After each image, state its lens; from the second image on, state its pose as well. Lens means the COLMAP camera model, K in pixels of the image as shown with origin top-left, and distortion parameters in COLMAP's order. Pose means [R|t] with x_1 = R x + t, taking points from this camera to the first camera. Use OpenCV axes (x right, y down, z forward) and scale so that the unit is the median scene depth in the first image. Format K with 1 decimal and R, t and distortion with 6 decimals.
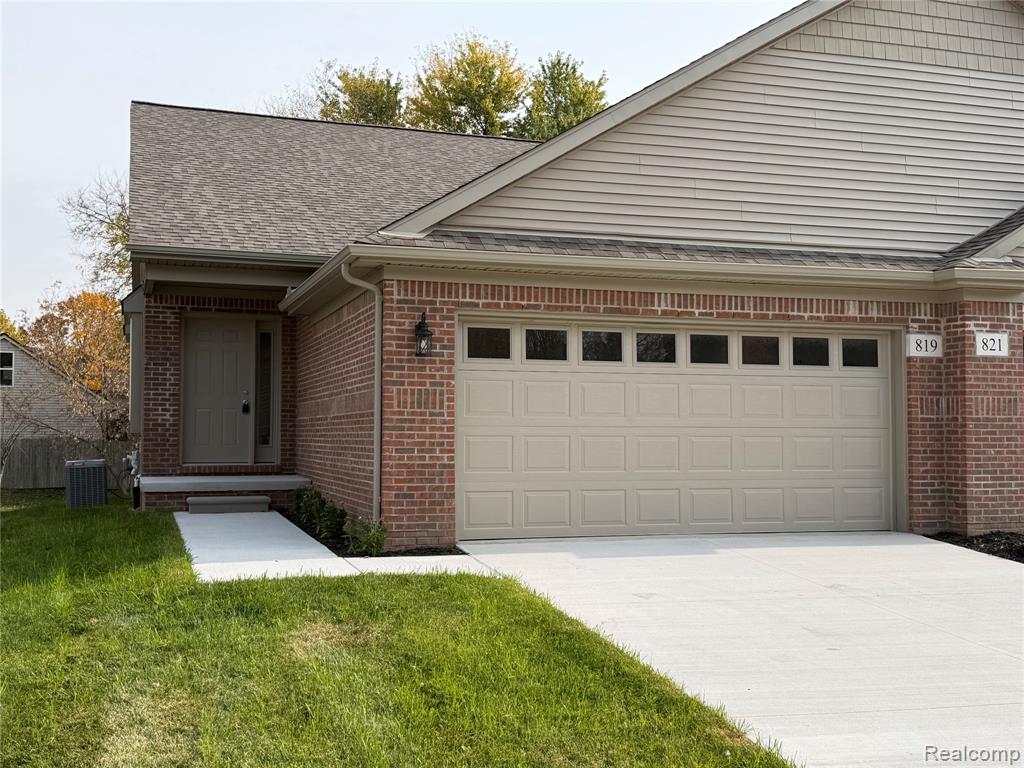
lens RADIAL K [[1153.7, 0, 516.2], [0, 1153.7, 392.6], [0, 0, 1]] dist [0.157349, 0.000000]
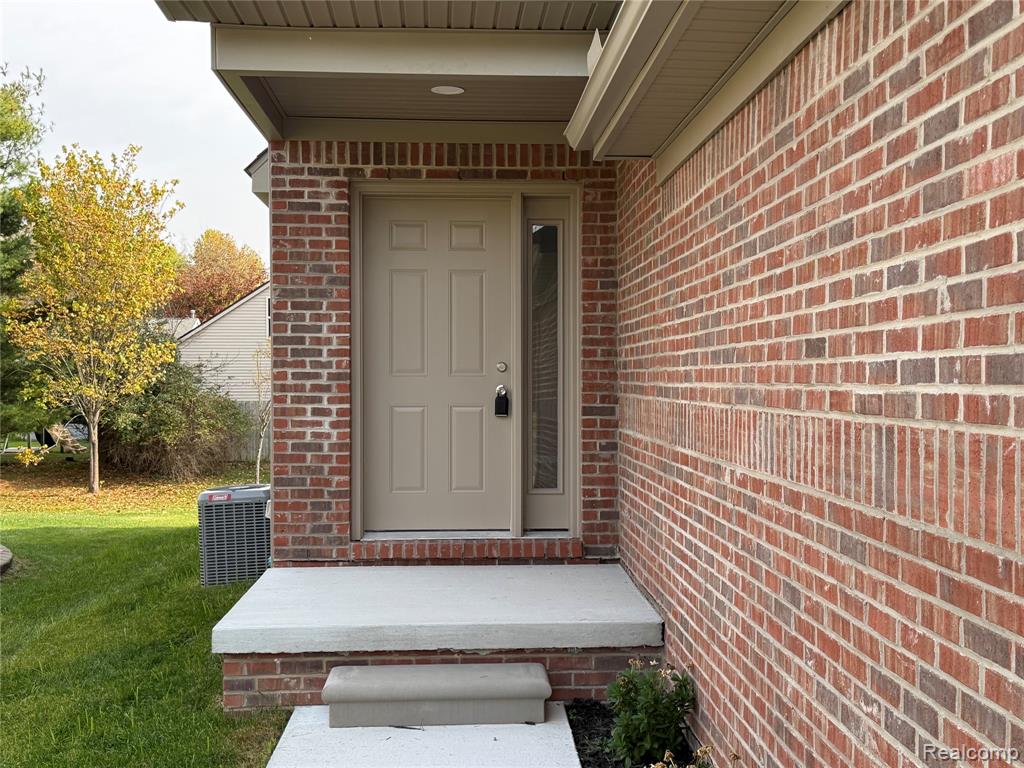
lens RADIAL K [[1206.1, 0, 517.1], [0, 1206.1, 388.8], [0, 0, 1]] dist [0.141060, 0.000000]
pose [[0.964574, -0.002576, -0.263801, -0.149120], [0.014317, 0.998990, 0.042593, -0.015196], [0.263424, -0.044861, 0.963636, 0.778279]]
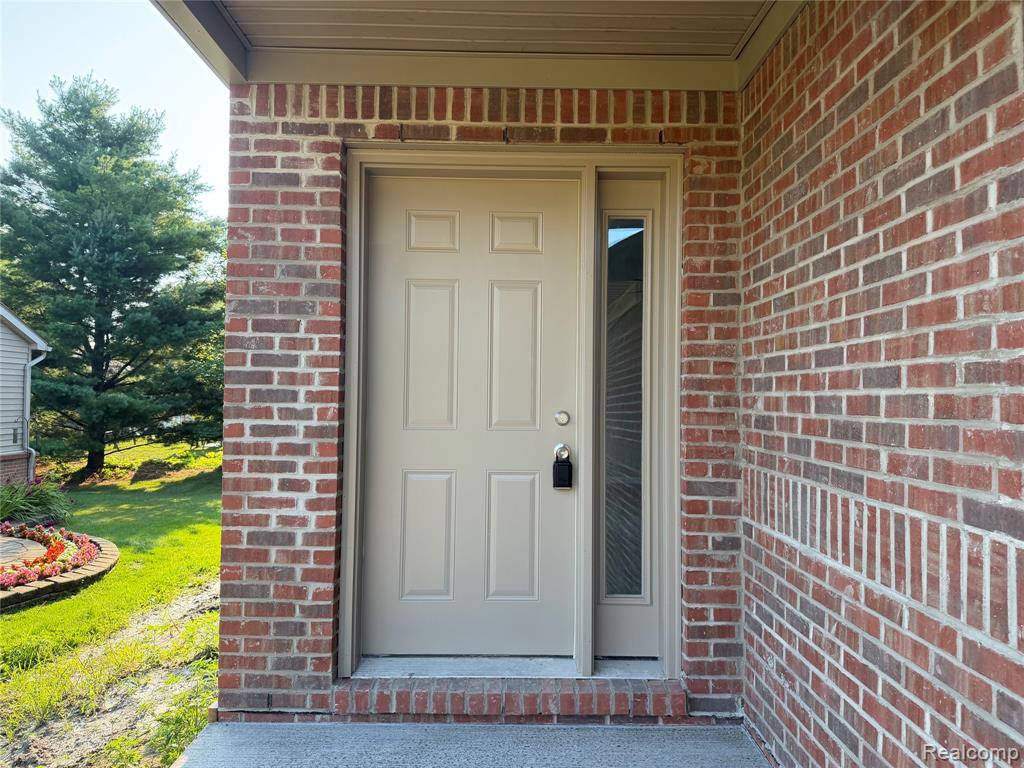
lens RADIAL K [[714.1, 0, 512.7], [0, 714.1, 377.7], [0, 0, 1]] dist [0.022024, -0.020402]
pose [[0.953227, -0.001642, -0.302250, -0.257723], [0.003245, 0.999983, 0.004802, -0.015951], [0.302237, -0.005558, 0.953217, 1.117702]]
